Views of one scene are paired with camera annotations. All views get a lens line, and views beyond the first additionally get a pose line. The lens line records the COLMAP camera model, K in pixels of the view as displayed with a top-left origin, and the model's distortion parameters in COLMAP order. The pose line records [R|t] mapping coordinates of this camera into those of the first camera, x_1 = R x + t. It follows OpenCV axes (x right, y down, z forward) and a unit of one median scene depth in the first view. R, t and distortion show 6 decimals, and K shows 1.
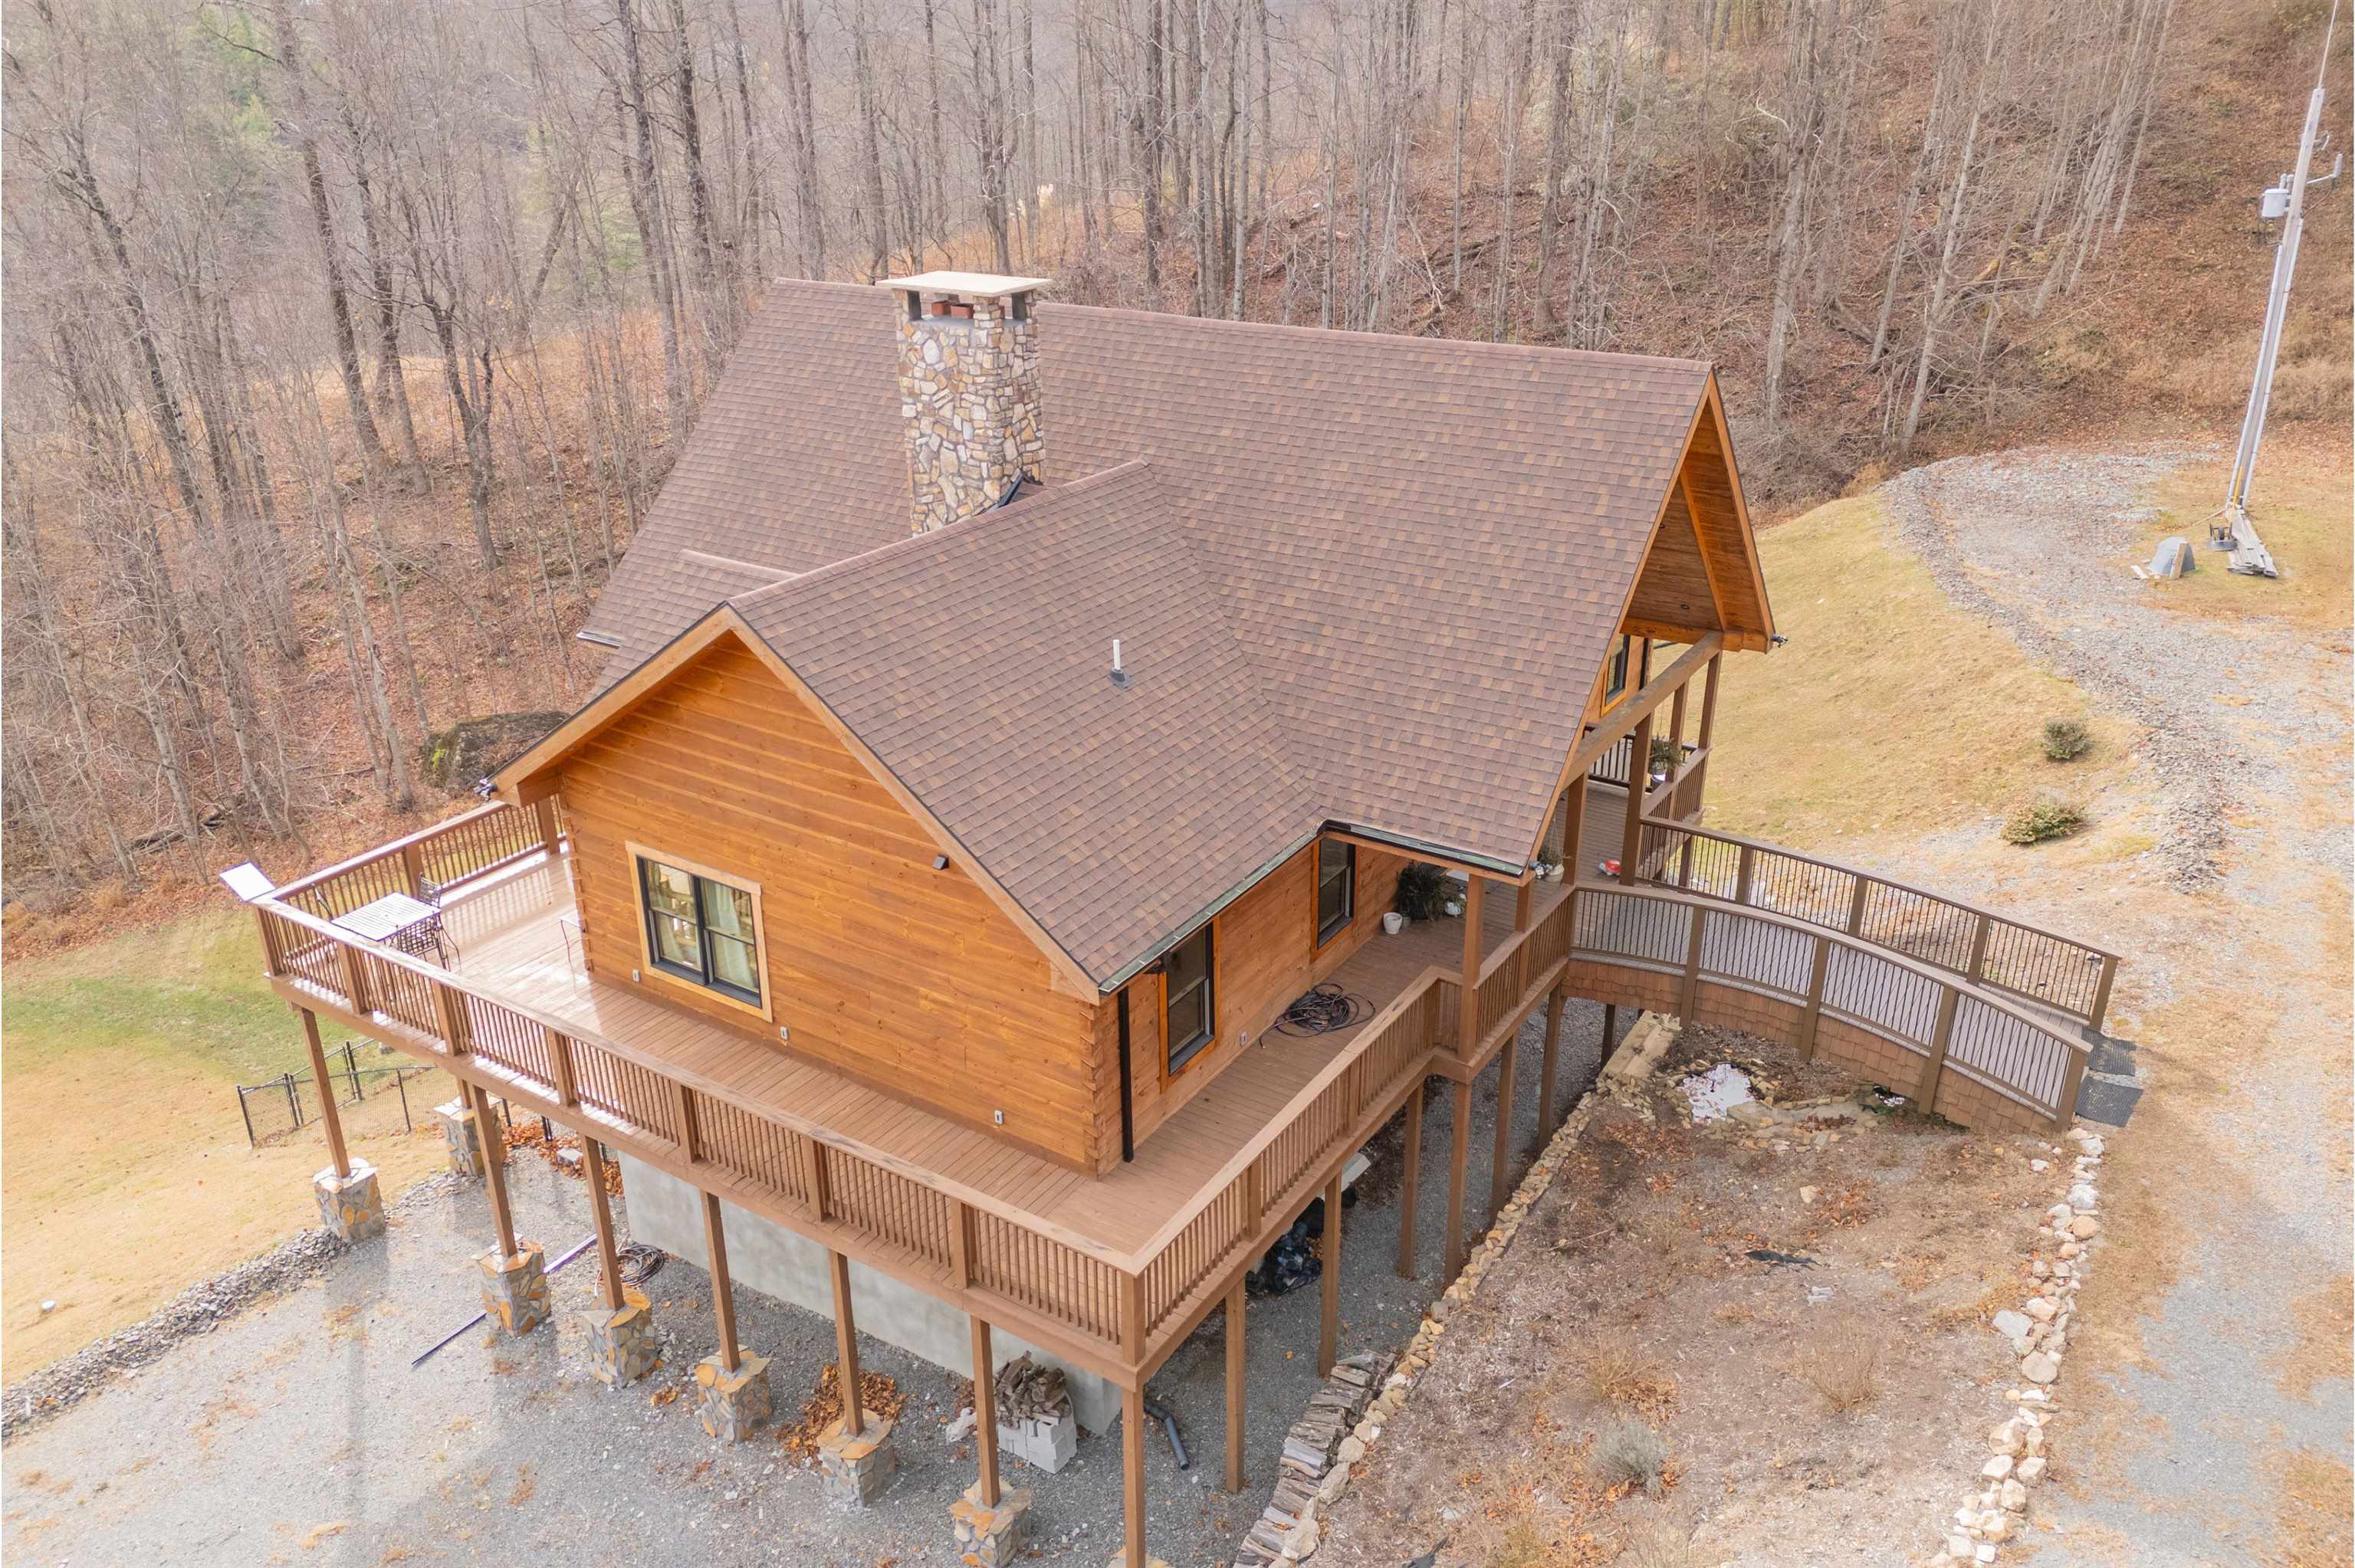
lens RADIAL K [[1700.1, 0, 1177.5], [0, 1700.1, 784.0], [0, 0, 1]] dist [0.076173, -0.055541]
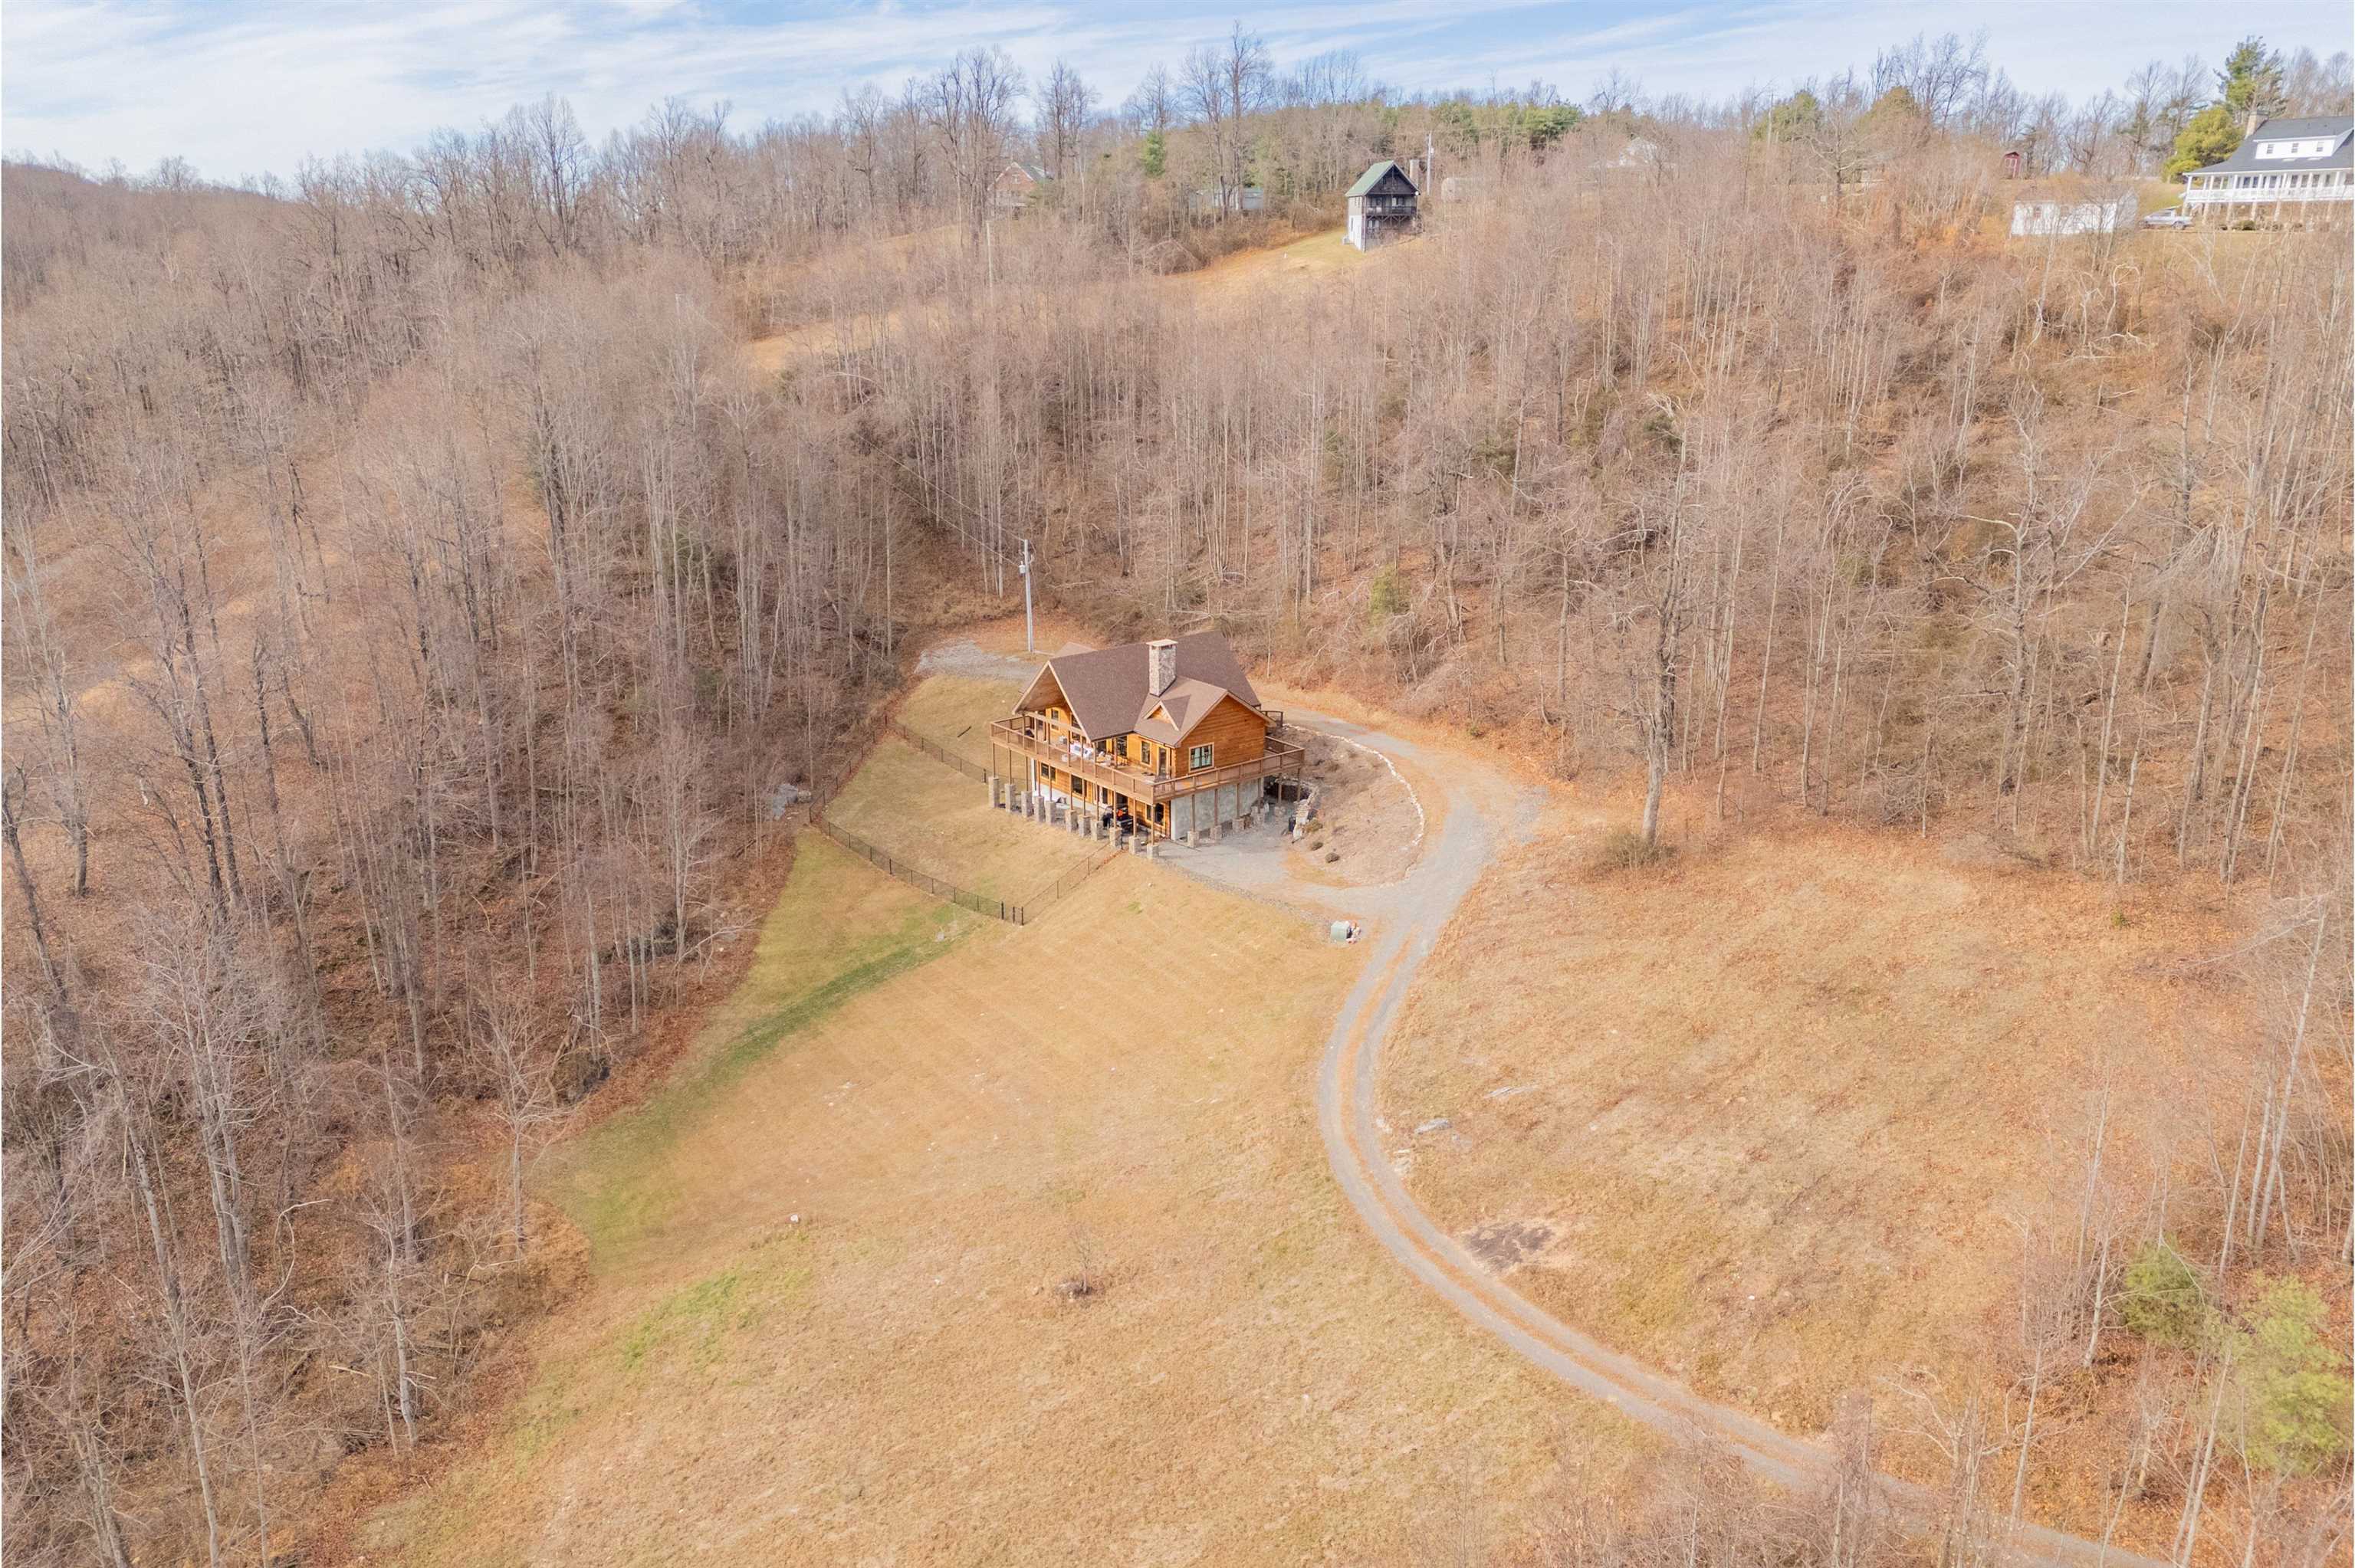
lens RADIAL K [[1634.8, 0, 1185.4], [0, 1634.8, 748.0], [0, 0, 1]] dist [0.112541, -0.000044]
pose [[0.315239, -0.263876, 0.911589, -5.050316], [0.374074, 0.917346, 0.136183, -0.676607], [-0.872177, 0.298071, 0.387892, -1.030686]]
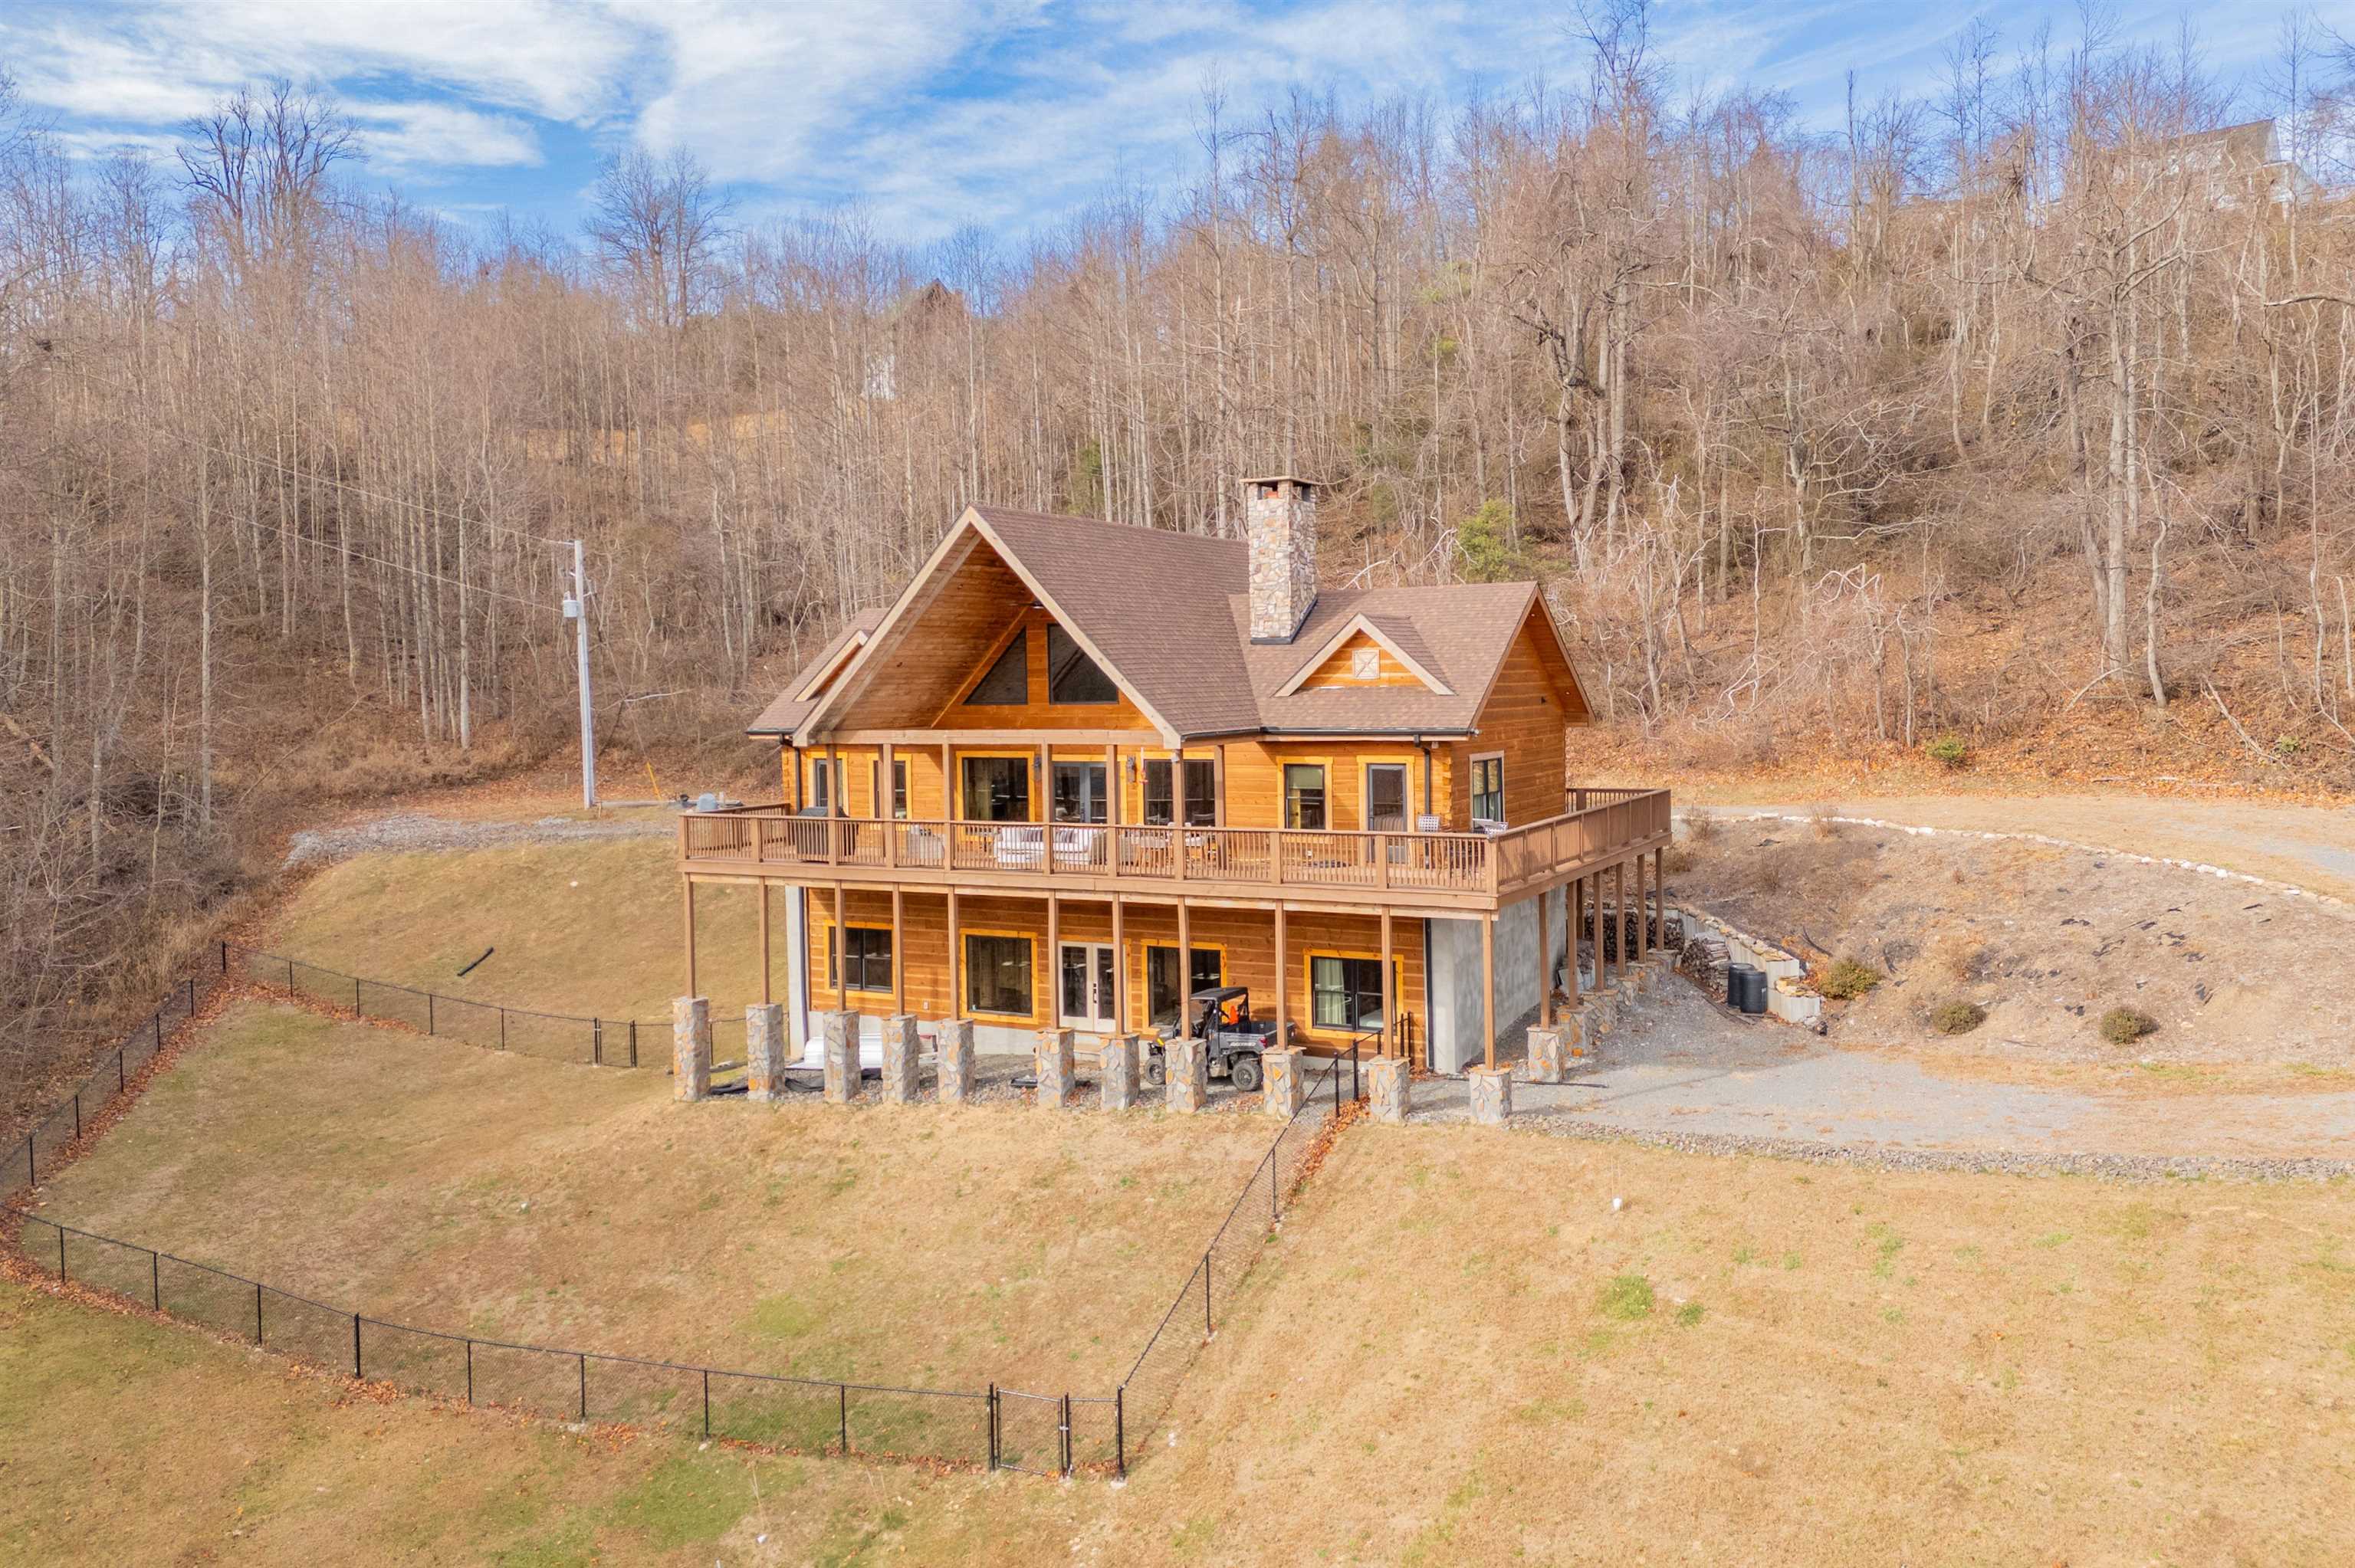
lens RADIAL K [[1751.0, 0, 1185.9], [0, 1751.0, 765.7], [0, 0, 1]] dist [0.073094, -0.056575]
pose [[-0.072940, -0.046478, 0.996253, -1.990347], [0.416038, 0.906433, 0.072747, -0.197331], [-0.906417, 0.419785, -0.046778, 1.306608]]
